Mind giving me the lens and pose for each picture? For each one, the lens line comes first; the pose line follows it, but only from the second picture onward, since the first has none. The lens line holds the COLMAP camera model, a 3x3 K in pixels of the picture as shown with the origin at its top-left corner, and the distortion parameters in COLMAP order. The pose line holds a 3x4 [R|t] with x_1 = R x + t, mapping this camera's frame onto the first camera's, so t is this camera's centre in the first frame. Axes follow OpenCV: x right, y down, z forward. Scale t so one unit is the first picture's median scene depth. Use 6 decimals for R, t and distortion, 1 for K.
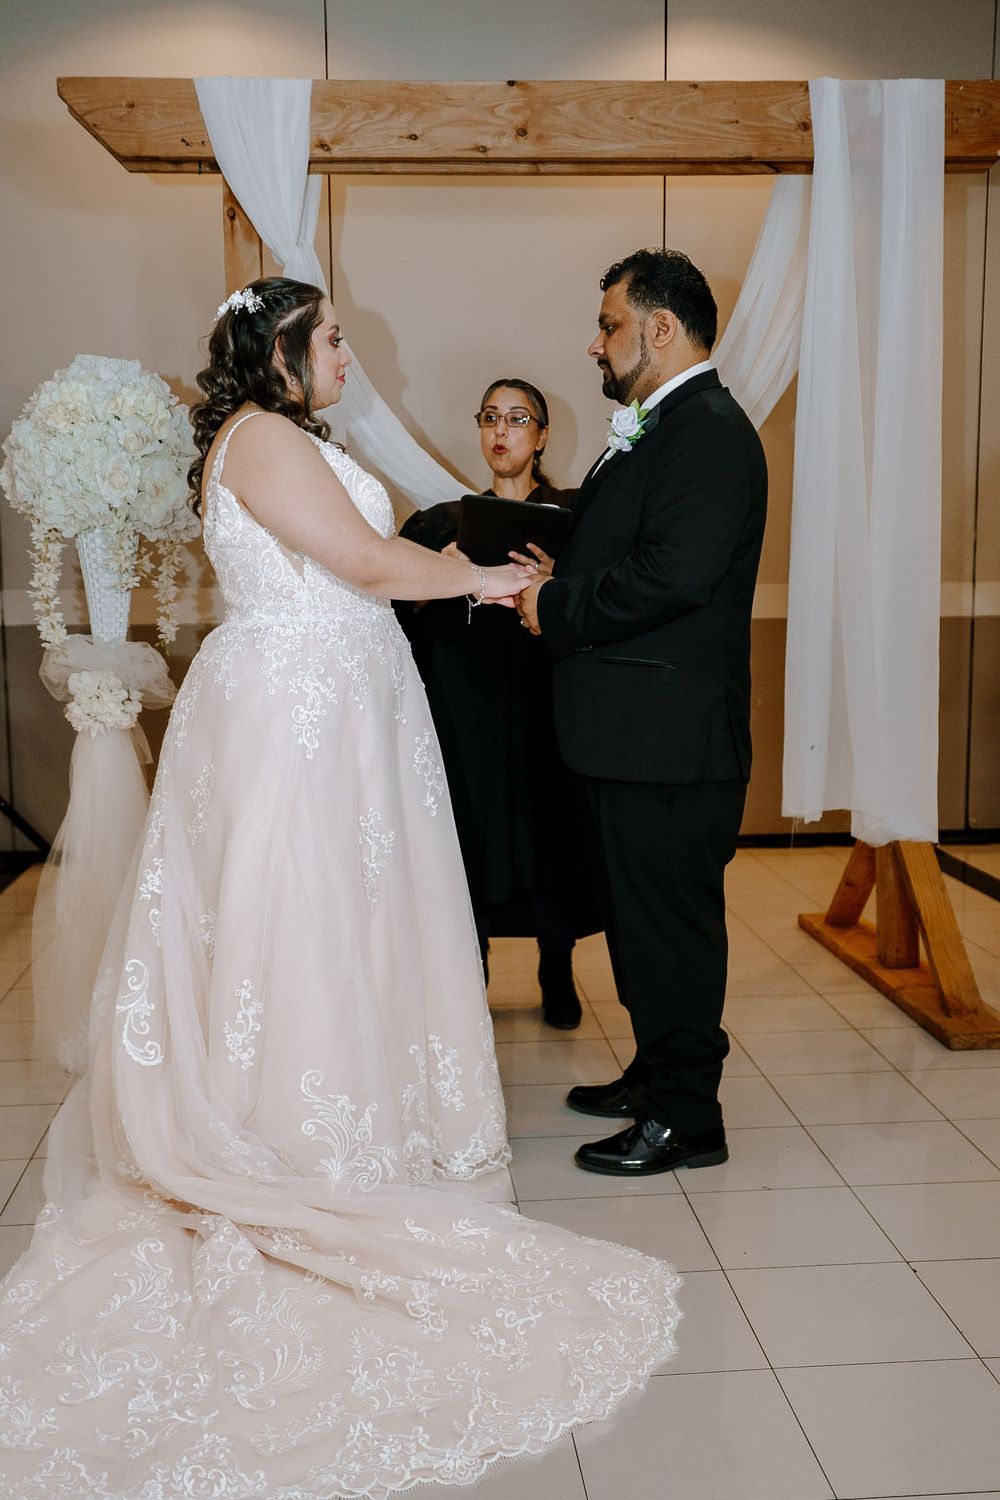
lens RADIAL K [[1549.4, 0, 518.3], [0, 1549.4, 748.0], [0, 0, 1]] dist [0.027812, 0.022179]
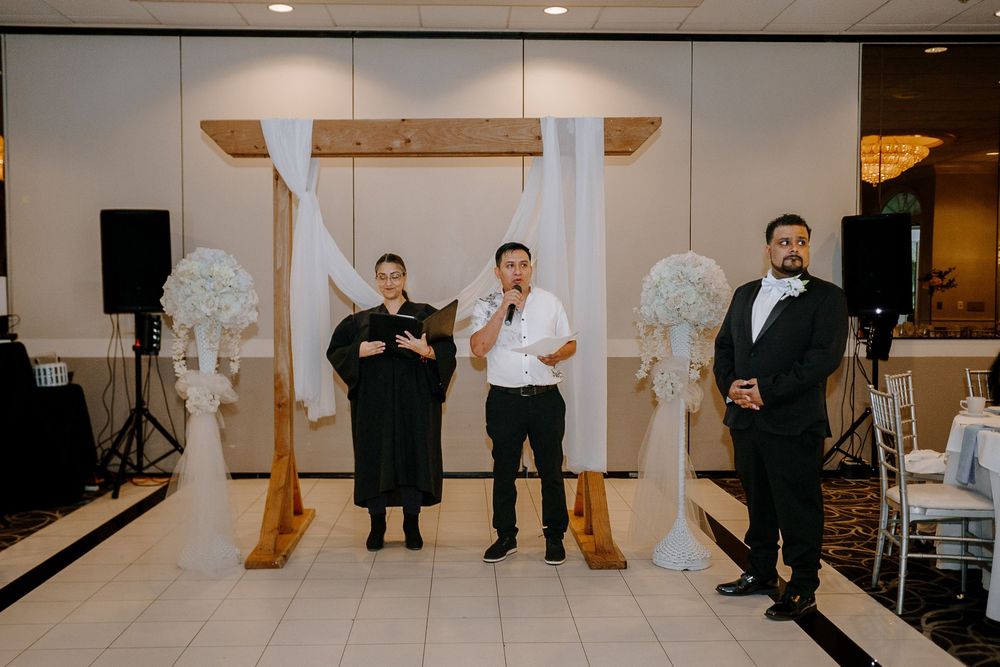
lens RADIAL K [[991.4, 0, 491.9], [0, 991.4, 335.4], [0, 0, 1]] dist [-0.000847, 0.015307]
pose [[0.998208, 0.009584, -0.059064, 0.204885], [-0.014707, 0.996106, -0.086929, -0.004061], [0.058001, 0.087642, 0.994462, -0.356256]]
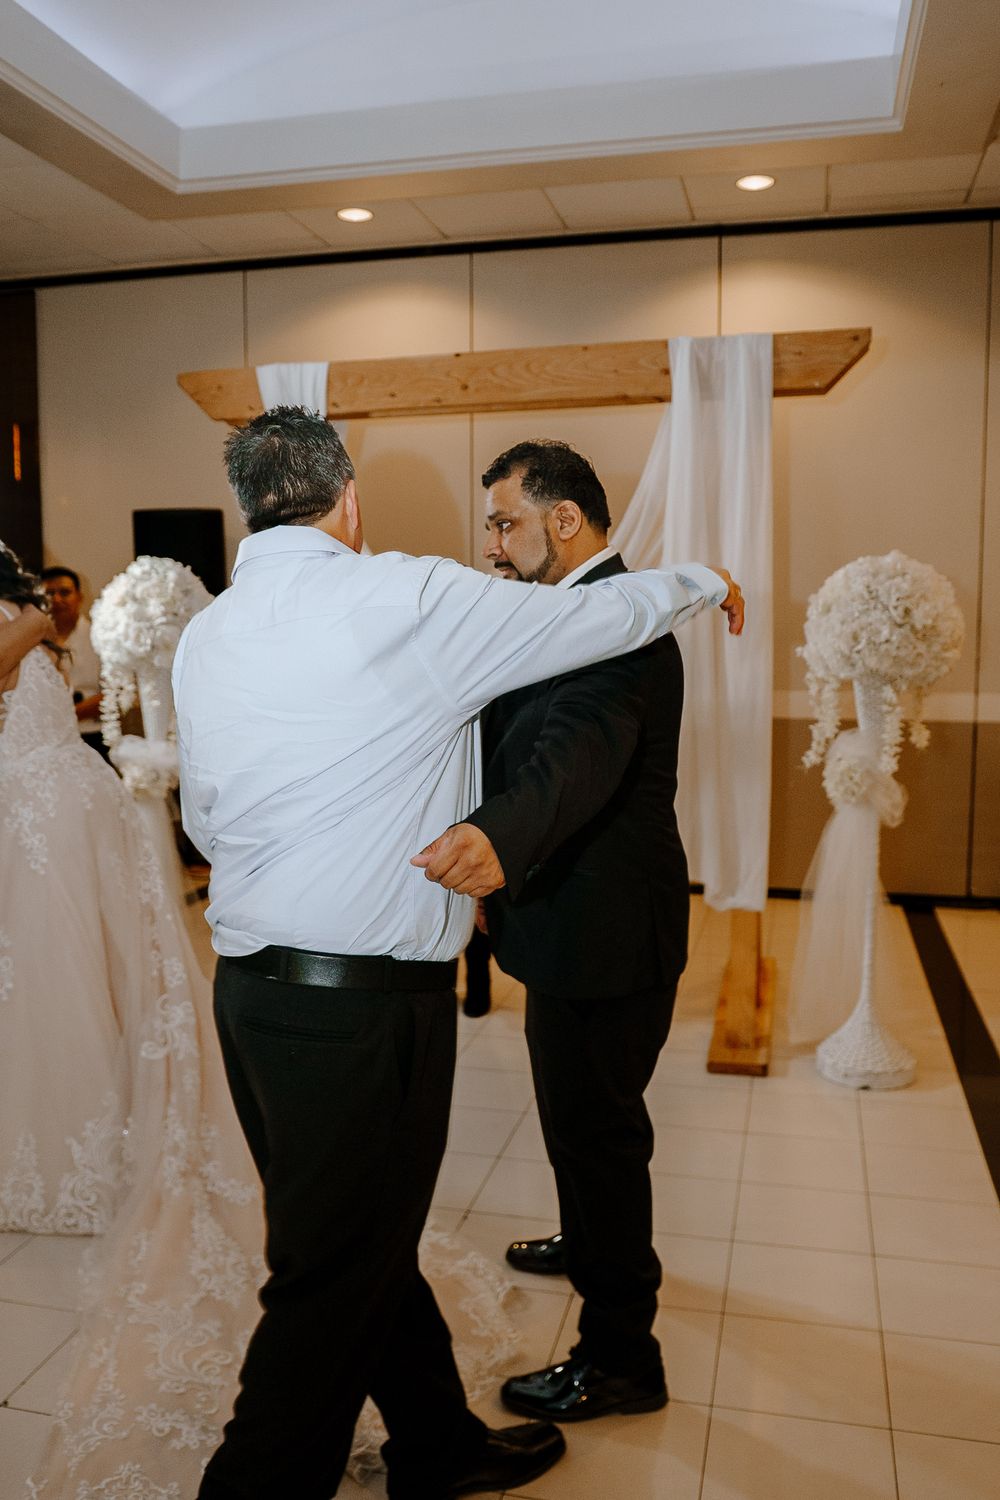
lens RADIAL K [[1215.0, 0, 500.0], [0, 1215.0, 750.0], [0, 0, 1]] dist [-0.059215, 0.004763]
pose [[0.947659, 0.040625, -0.316688, 0.395637], [-0.046595, 0.998850, -0.011300, -0.054404], [0.315865, 0.025464, 0.948462, -0.026142]]
